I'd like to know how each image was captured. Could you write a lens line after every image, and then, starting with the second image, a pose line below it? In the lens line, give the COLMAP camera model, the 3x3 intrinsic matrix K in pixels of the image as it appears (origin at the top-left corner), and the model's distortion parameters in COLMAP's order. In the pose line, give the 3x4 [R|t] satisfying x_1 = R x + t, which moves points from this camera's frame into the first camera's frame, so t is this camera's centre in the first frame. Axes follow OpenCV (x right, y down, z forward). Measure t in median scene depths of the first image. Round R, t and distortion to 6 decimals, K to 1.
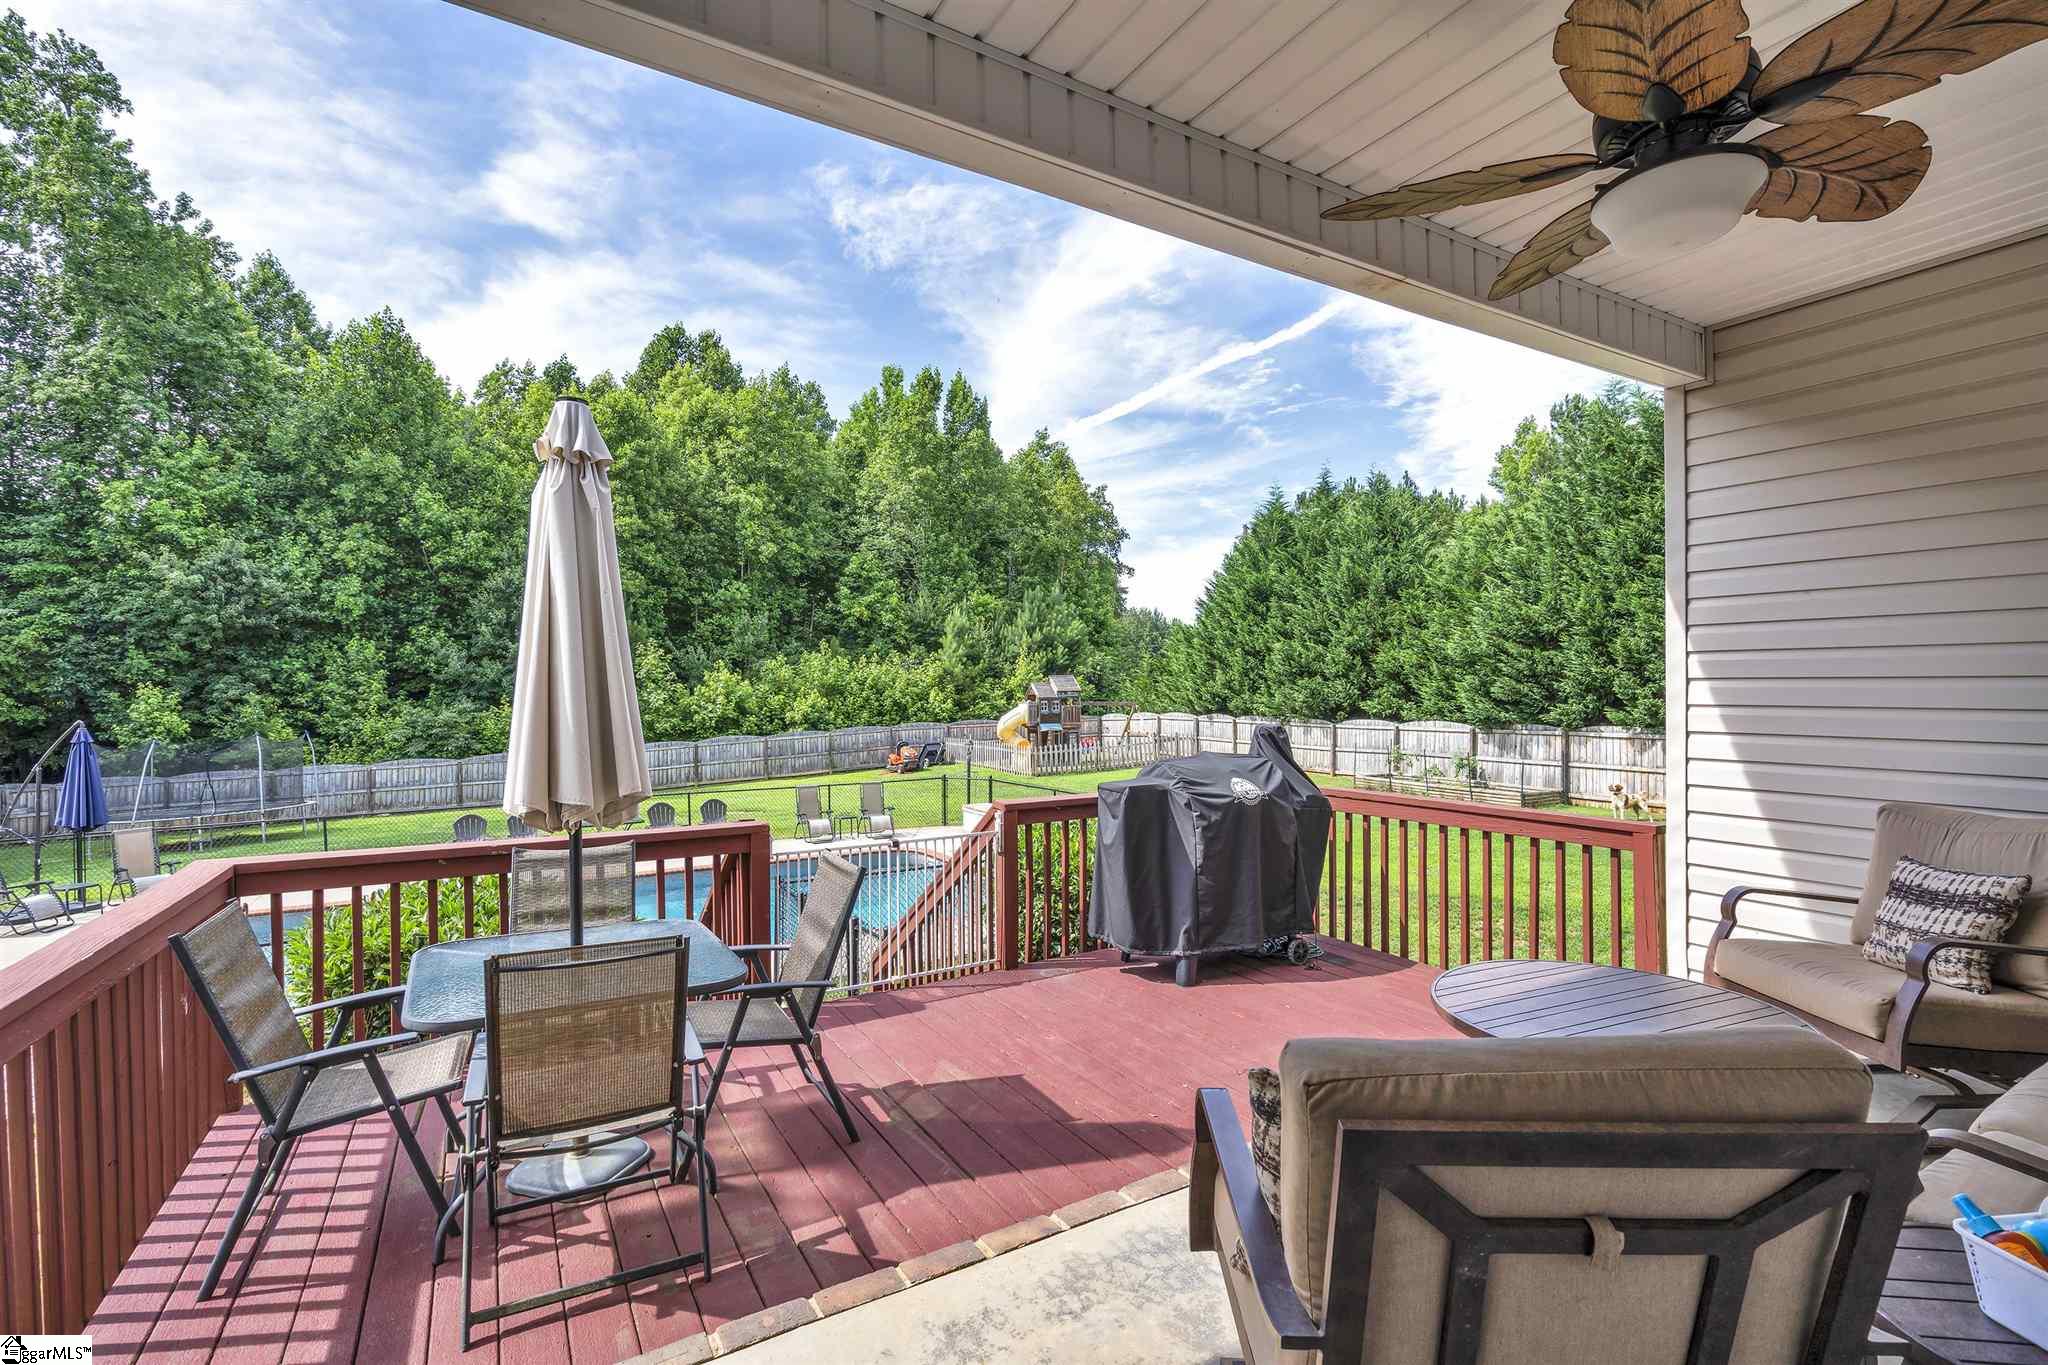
lens RADIAL K [[924.7, 0, 1019.6], [0, 924.7, 692.2], [0, 0, 1]] dist [-0.001366, 0.000888]
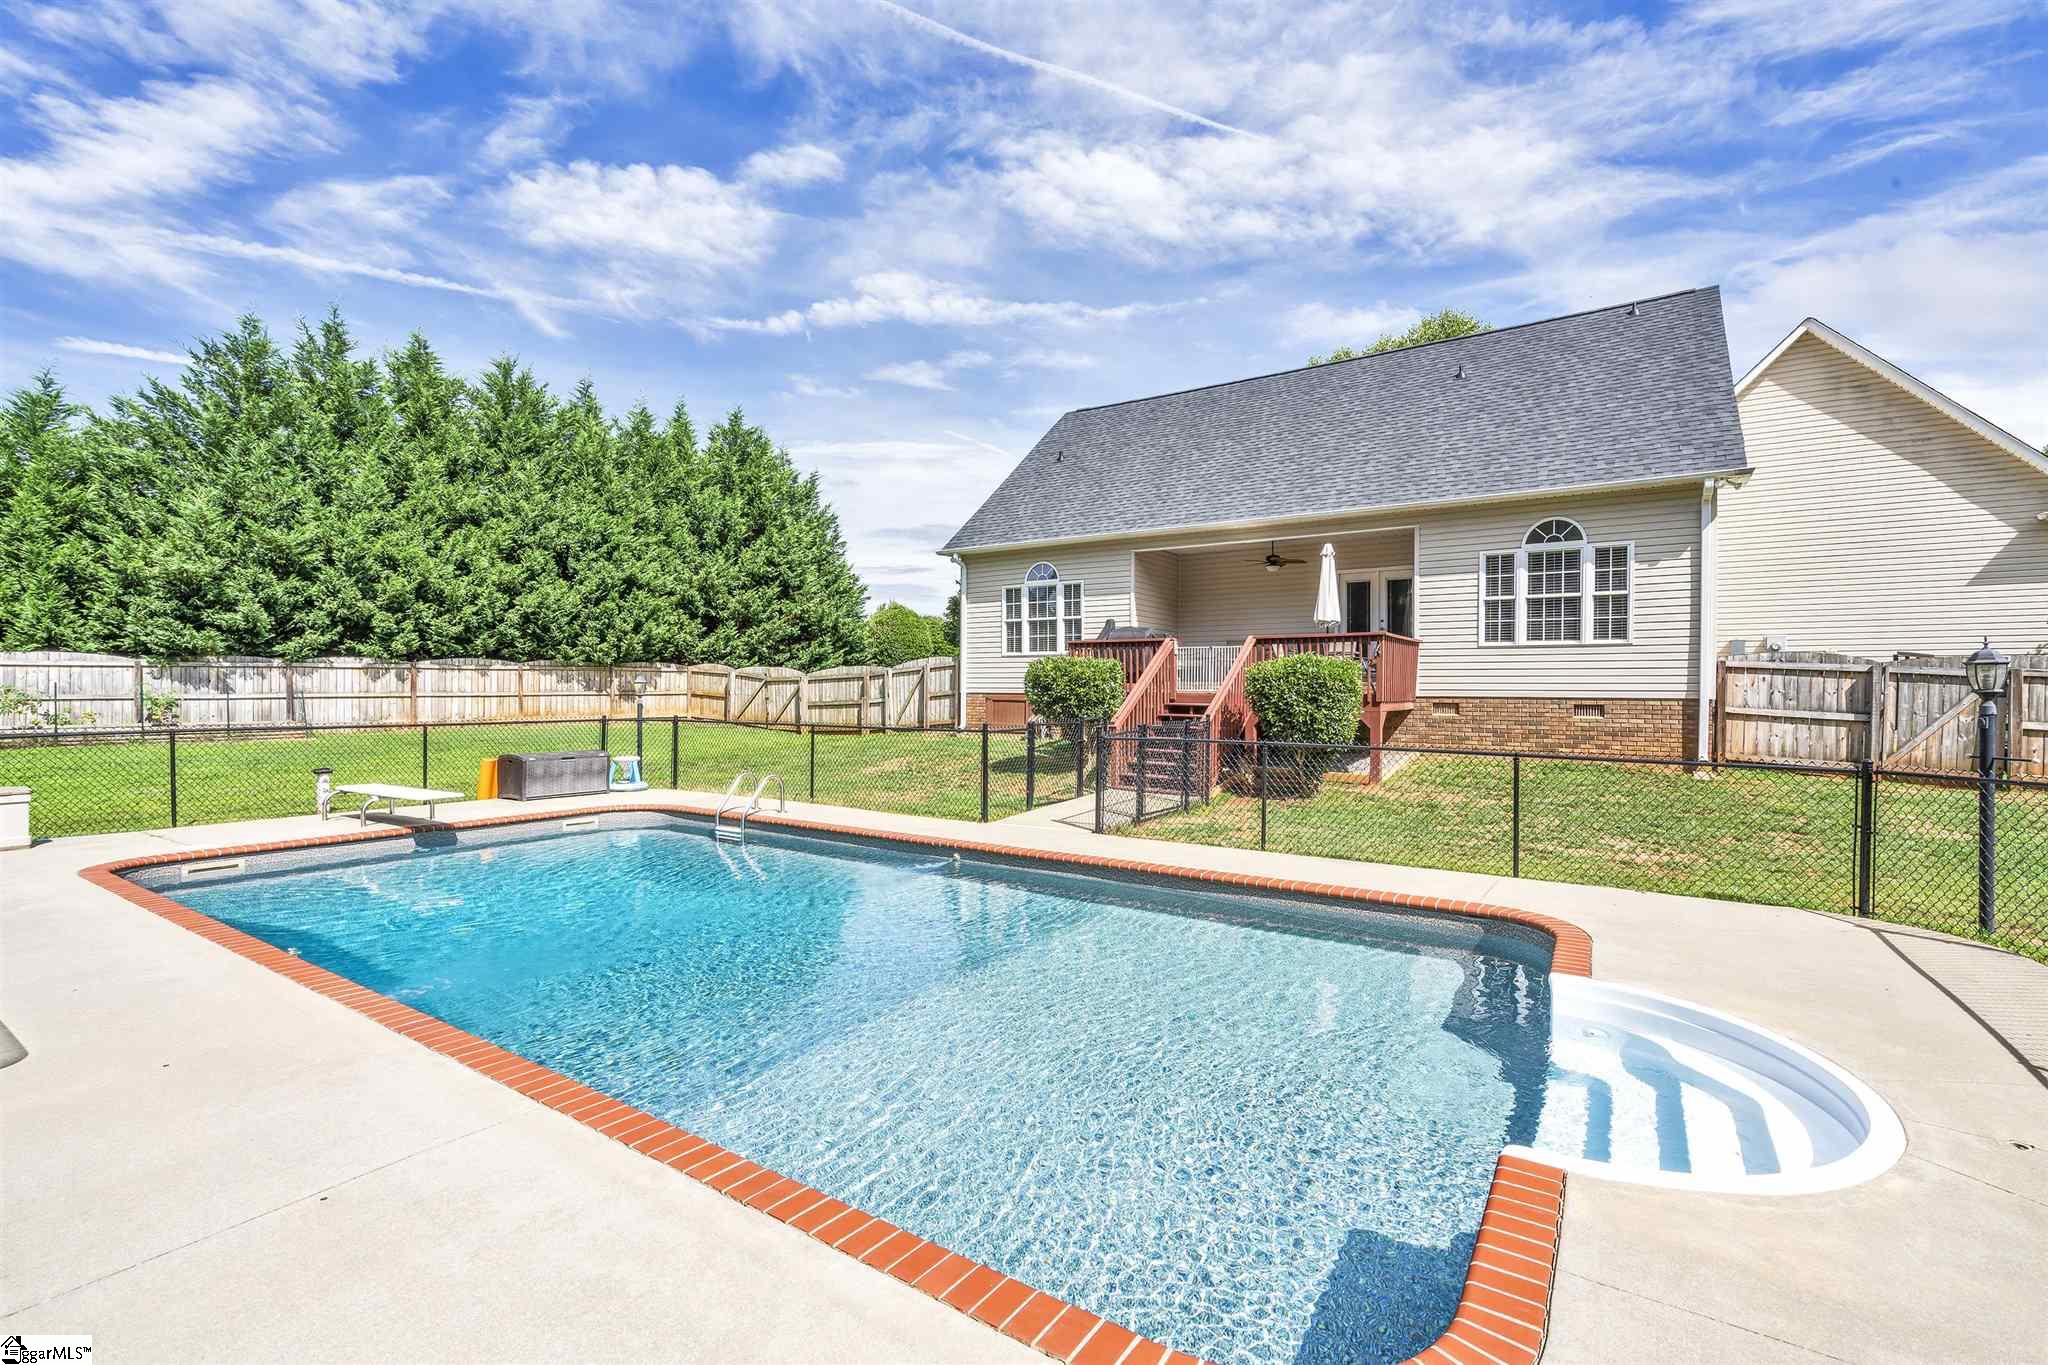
lens RADIAL K [[925.9, 0, 1019.9], [0, 925.9, 681.2], [0, 0, 1]] dist [-0.006007, 0.006857]
pose [[-0.436339, 0.009727, 0.899730, -0.391184], [0.000053, 0.999942, -0.010785, 0.043392], [-0.899782, -0.004658, -0.436314, 0.427599]]
